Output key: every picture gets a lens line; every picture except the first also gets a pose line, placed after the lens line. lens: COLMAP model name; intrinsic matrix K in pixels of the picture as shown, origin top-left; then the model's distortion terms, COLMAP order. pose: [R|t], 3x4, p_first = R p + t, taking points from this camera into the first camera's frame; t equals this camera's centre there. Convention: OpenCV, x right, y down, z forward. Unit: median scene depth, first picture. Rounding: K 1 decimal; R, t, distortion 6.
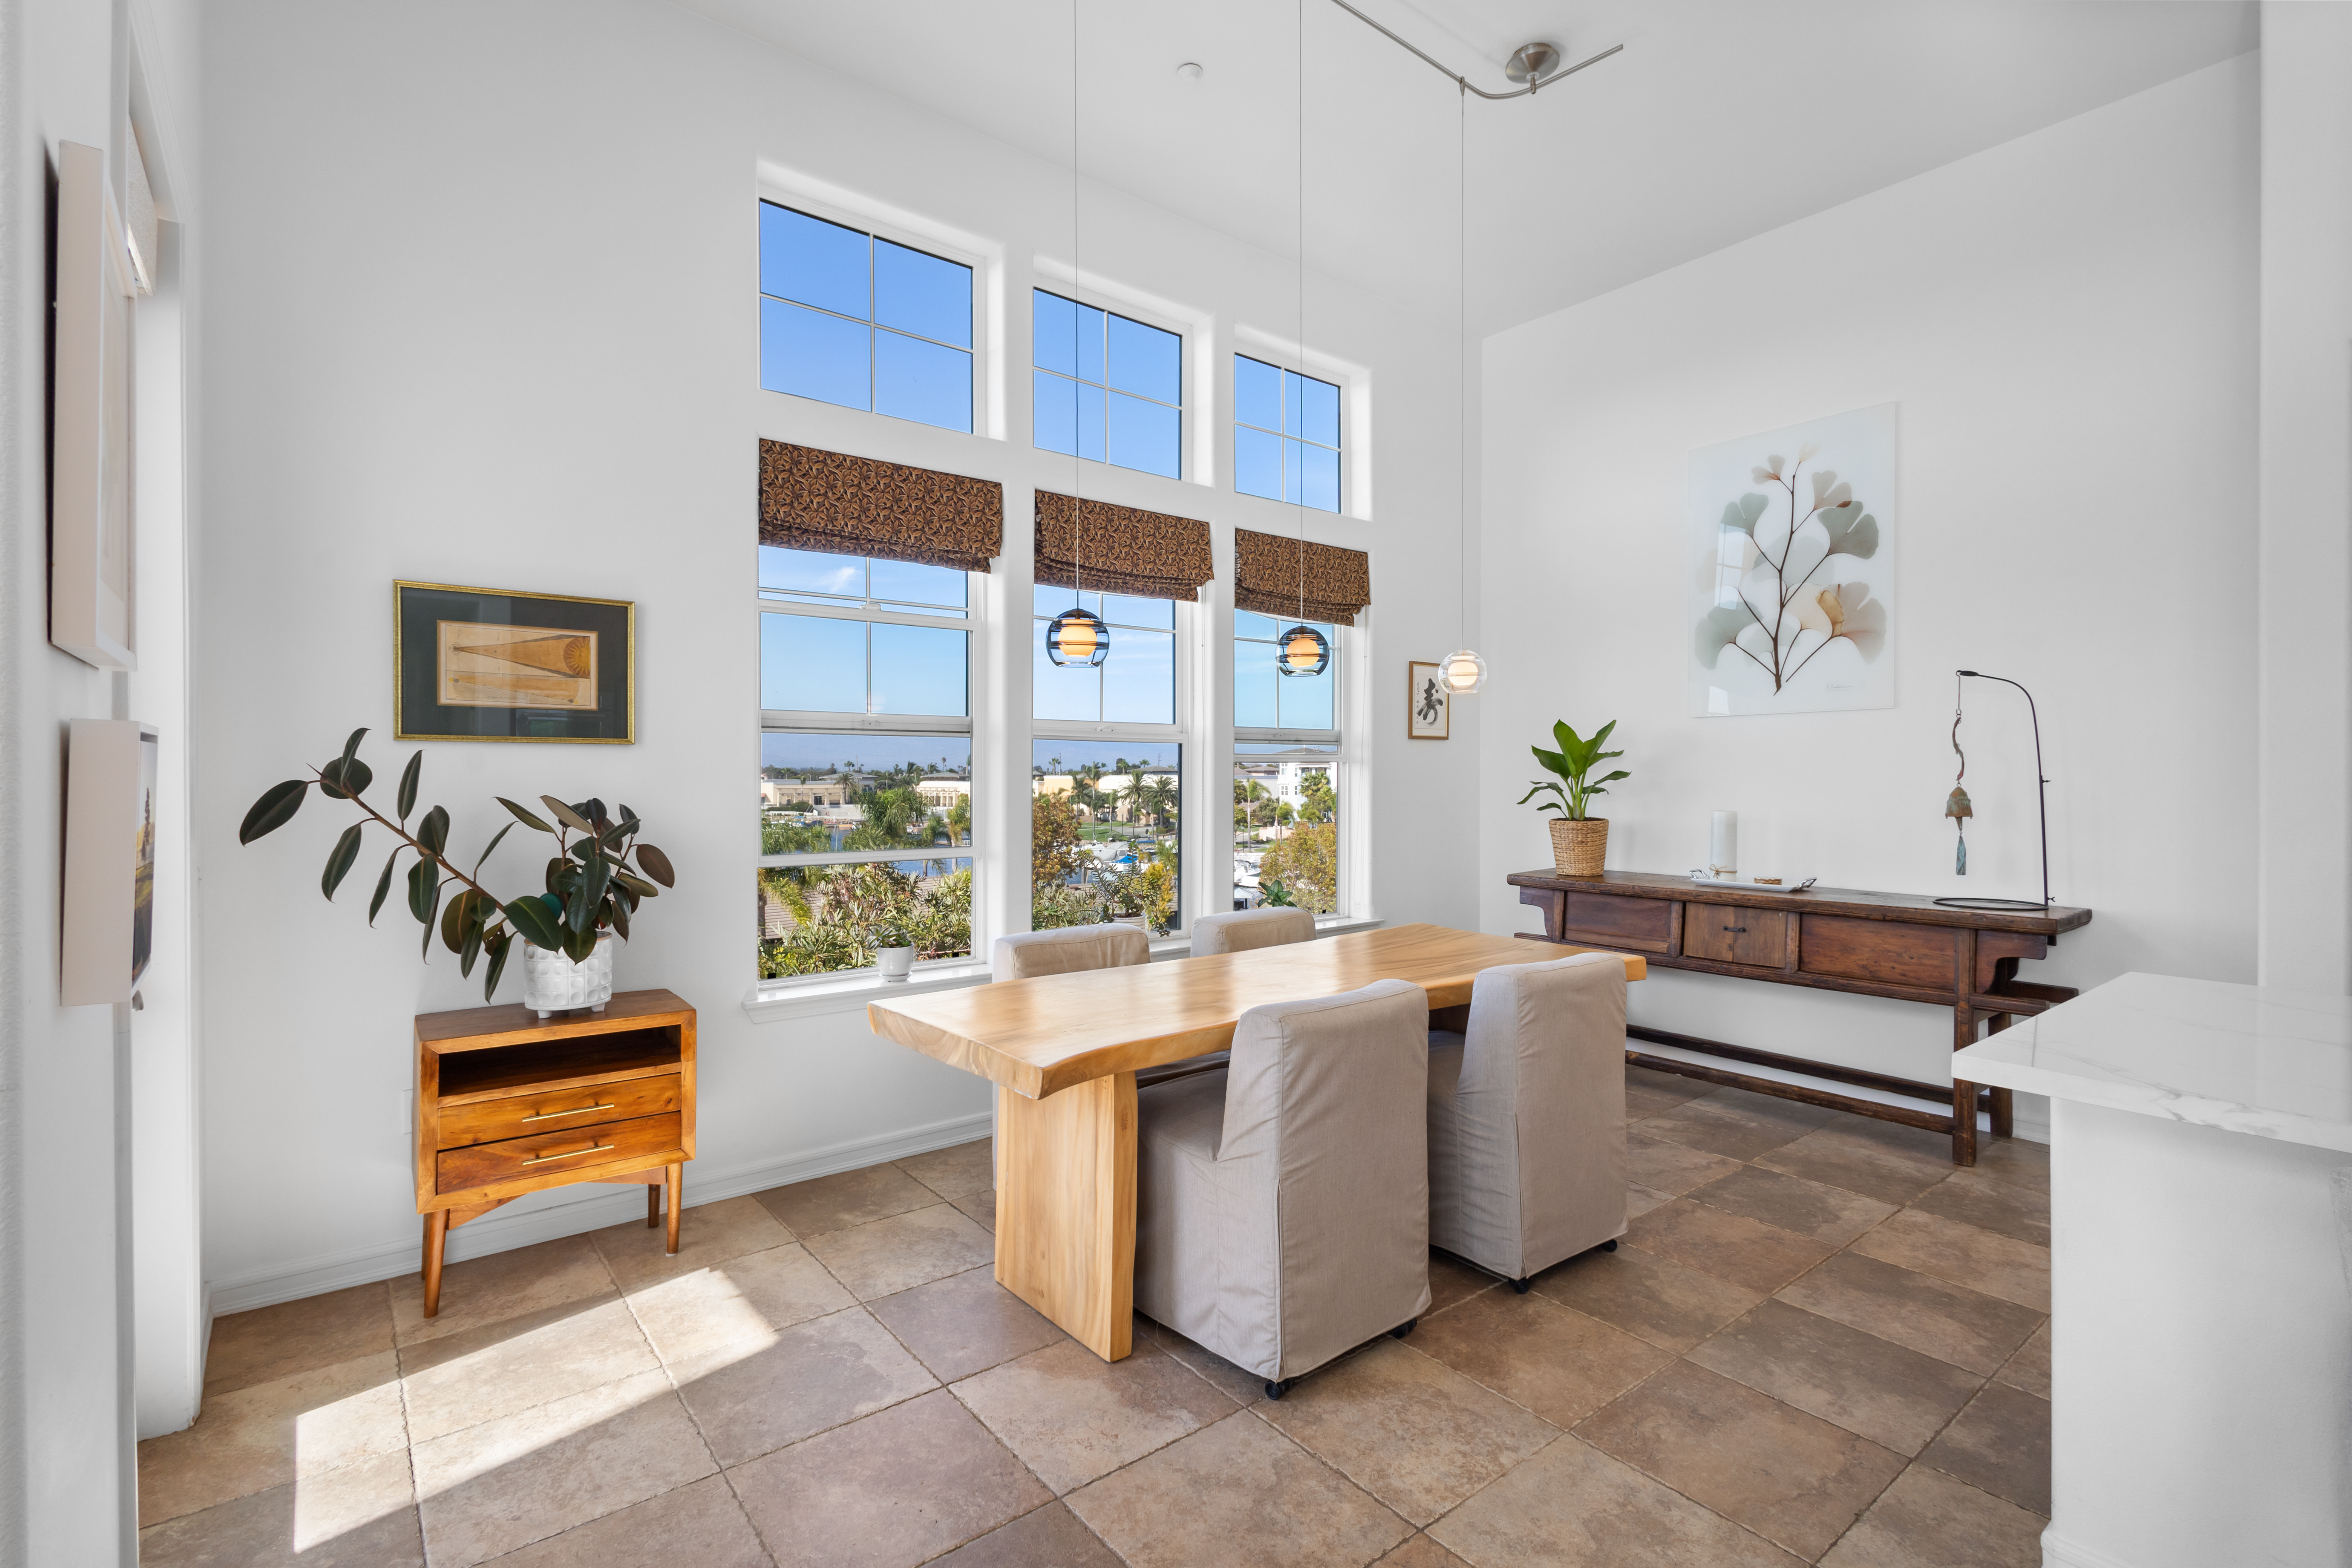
lens RADIAL K [[1084.4, 0, 1174.0], [0, 1084.4, 781.9], [0, 0, 1]] dist [0.012157, -0.004609]
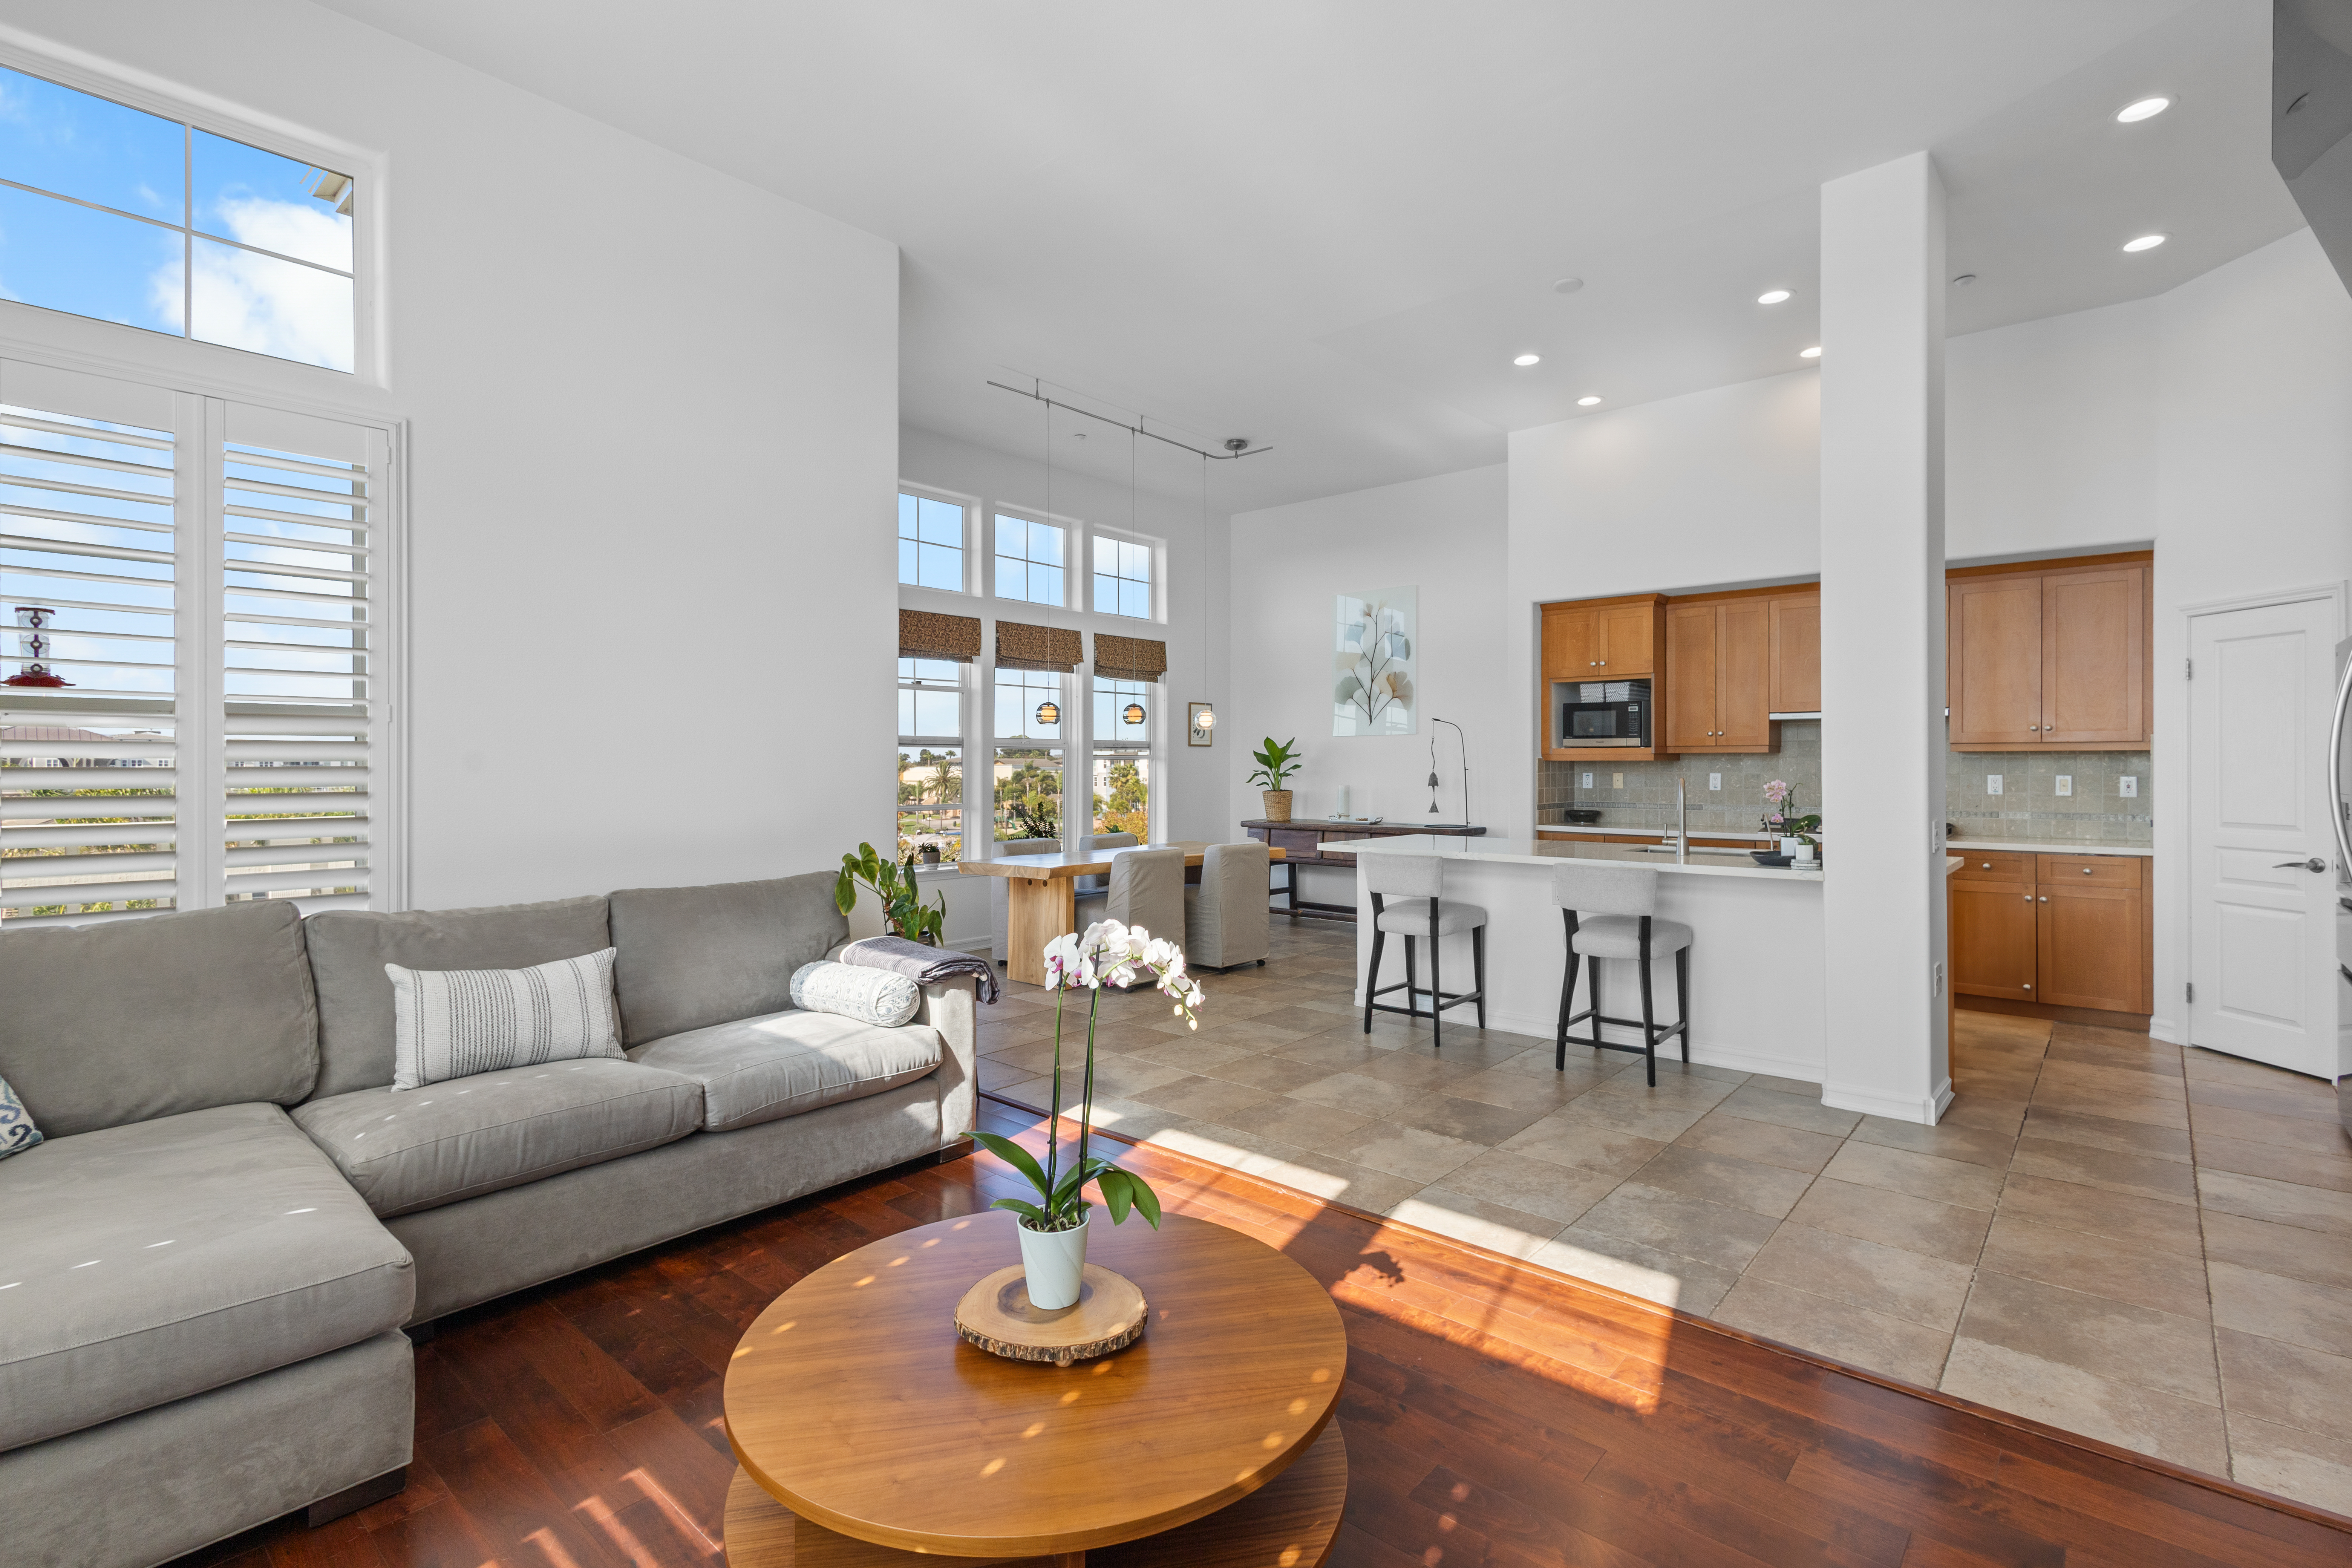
lens RADIAL K [[1084.4, 0, 1176.8], [0, 1084.4, 778.1], [0, 0, 1]] dist [0.012157, -0.004609]
pose [[0.984388, -0.001821, 0.176002, -0.160756], [0.001022, 0.999989, 0.004629, 0.005836], [-0.176009, -0.004377, 0.984379, -1.036533]]
